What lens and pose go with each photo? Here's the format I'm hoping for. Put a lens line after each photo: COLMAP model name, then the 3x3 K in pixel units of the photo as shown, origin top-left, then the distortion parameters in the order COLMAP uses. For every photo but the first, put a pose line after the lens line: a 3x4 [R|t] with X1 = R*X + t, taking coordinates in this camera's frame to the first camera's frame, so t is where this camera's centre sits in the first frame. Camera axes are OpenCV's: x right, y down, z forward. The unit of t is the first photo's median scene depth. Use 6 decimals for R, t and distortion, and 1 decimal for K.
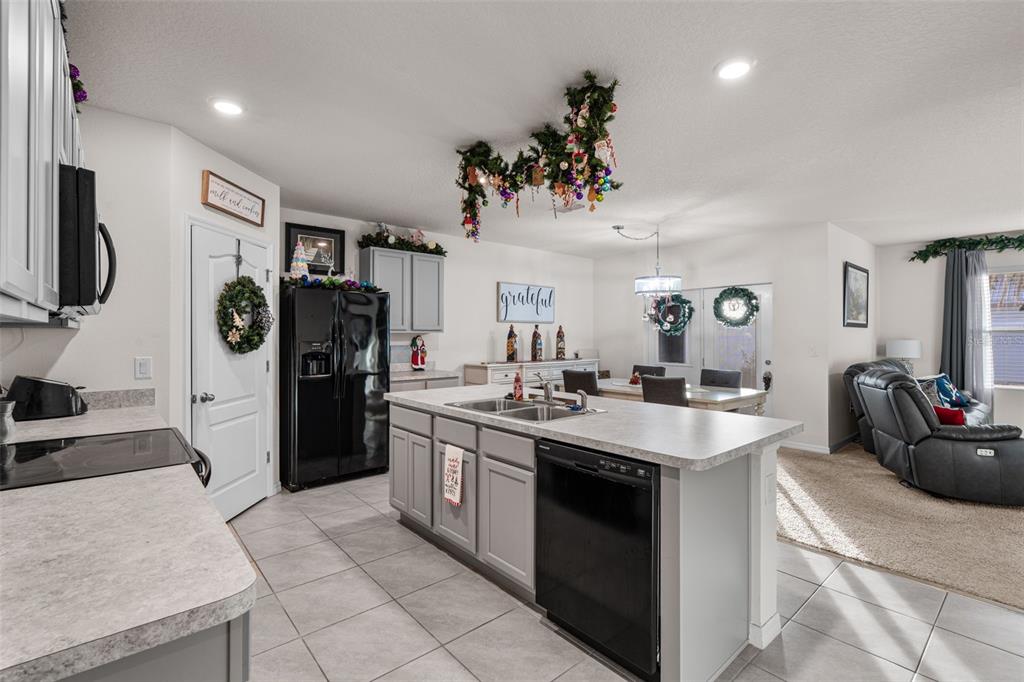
lens RADIAL K [[467.4, 0, 513.5], [0, 467.4, 333.5], [0, 0, 1]] dist [0.000248, -0.000092]
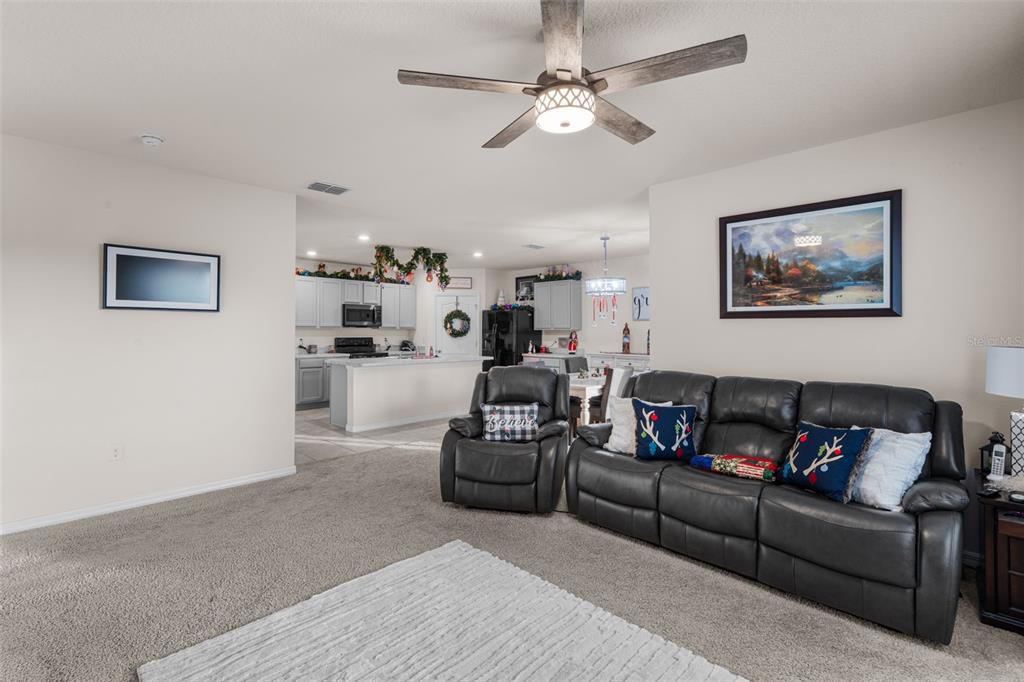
lens RADIAL K [[465.2, 0, 511.8], [0, 465.2, 328.4], [0, 0, 1]] dist [-0.003176, -0.000315]
pose [[0.079340, -0.005598, -0.996832, 1.287544], [0.000810, 0.999984, -0.005551, 0.002517], [0.996847, -0.000367, 0.079343, 0.655413]]
